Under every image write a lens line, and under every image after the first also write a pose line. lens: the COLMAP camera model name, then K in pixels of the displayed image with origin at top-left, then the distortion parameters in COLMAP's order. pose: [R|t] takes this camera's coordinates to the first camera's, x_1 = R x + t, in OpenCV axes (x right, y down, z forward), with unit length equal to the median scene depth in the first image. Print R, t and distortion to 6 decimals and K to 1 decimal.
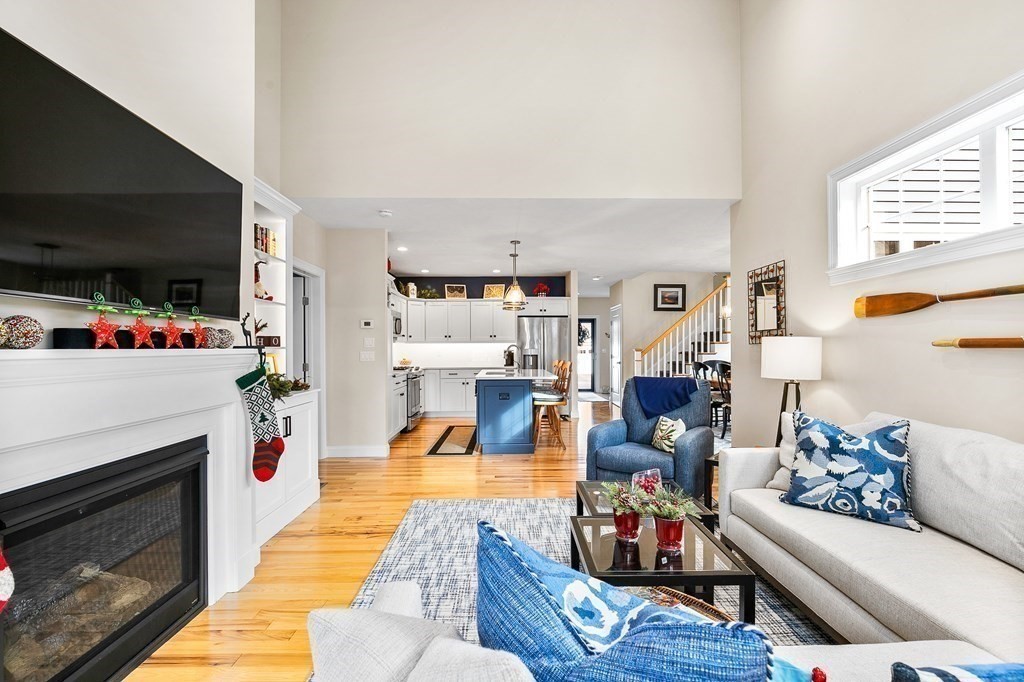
lens RADIAL K [[466.4, 0, 514.3], [0, 466.4, 346.6], [0, 0, 1]] dist [-0.012973, 0.000921]
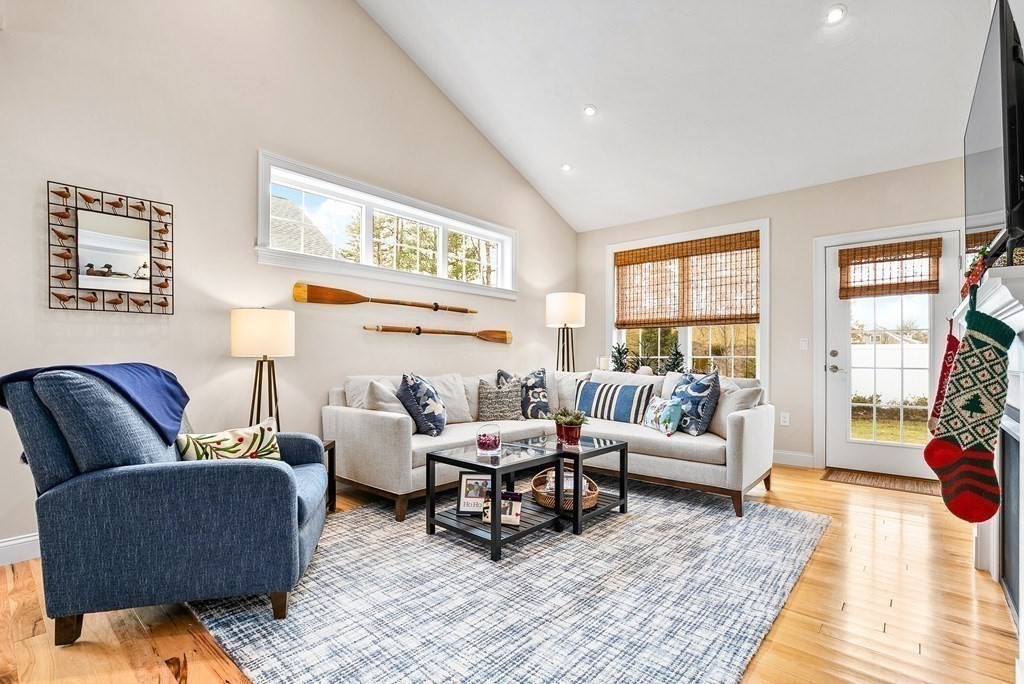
lens RADIAL K [[478.2, 0, 511.4], [0, 478.2, 357.9], [0, 0, 1]] dist [-0.010202, 0.000983]
pose [[-0.739967, 0.005725, 0.672619, -0.361818], [0.002048, 0.999978, -0.006259, 0.071329], [-0.672640, -0.003254, -0.739962, 1.243219]]
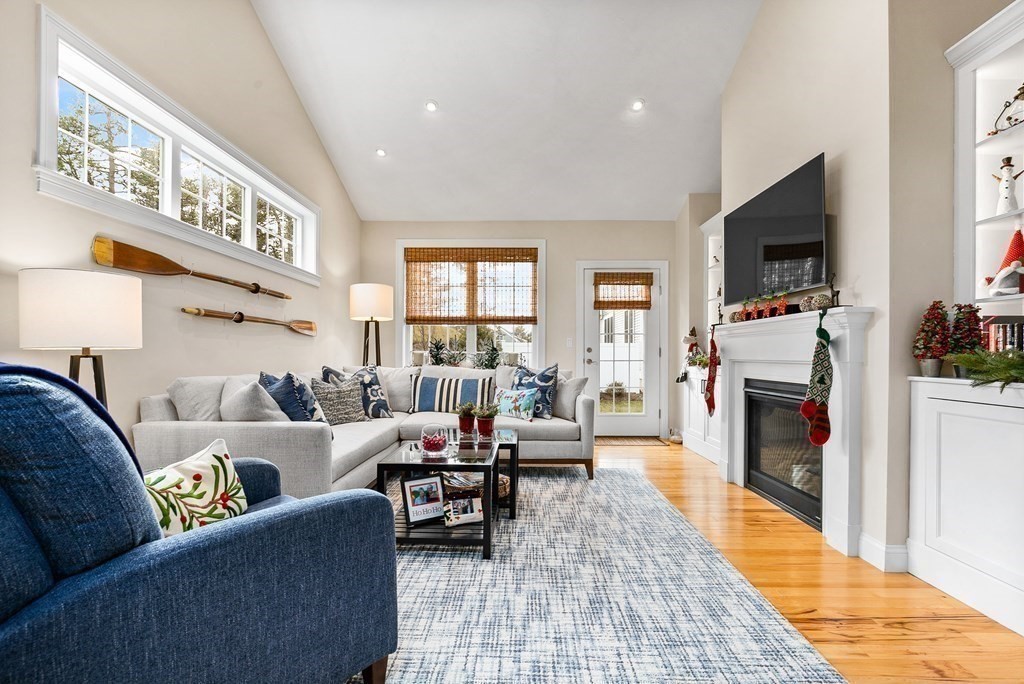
lens RADIAL K [[478.2, 0, 511.4], [0, 478.2, 357.9], [0, 0, 1]] dist [-0.010202, 0.000983]
pose [[-0.999213, 0.002535, 0.039574, 0.046830], [0.002766, 0.999980, 0.005763, 0.070153], [-0.039559, 0.005868, -0.999200, 1.418449]]
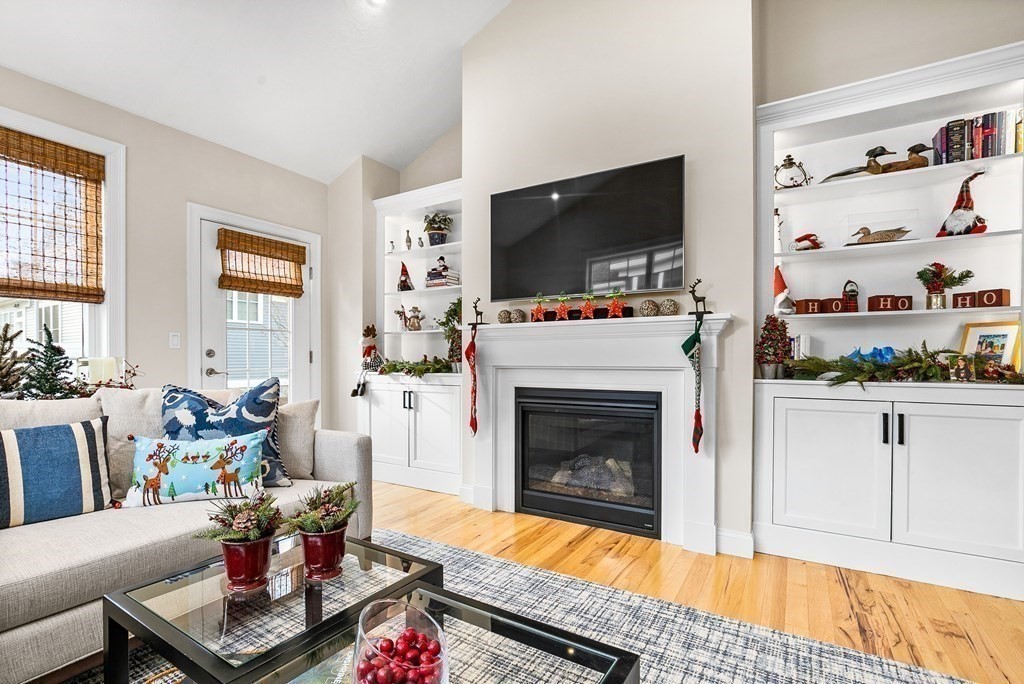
lens RADIAL K [[478.2, 0, 511.4], [0, 478.2, 357.9], [0, 0, 1]] dist [-0.010202, 0.000983]
pose [[-0.535504, 0.005576, -0.844514, 0.347719], [0.005111, 0.999981, 0.003362, 0.063200], [0.844517, -0.002516, -0.535523, 0.845885]]
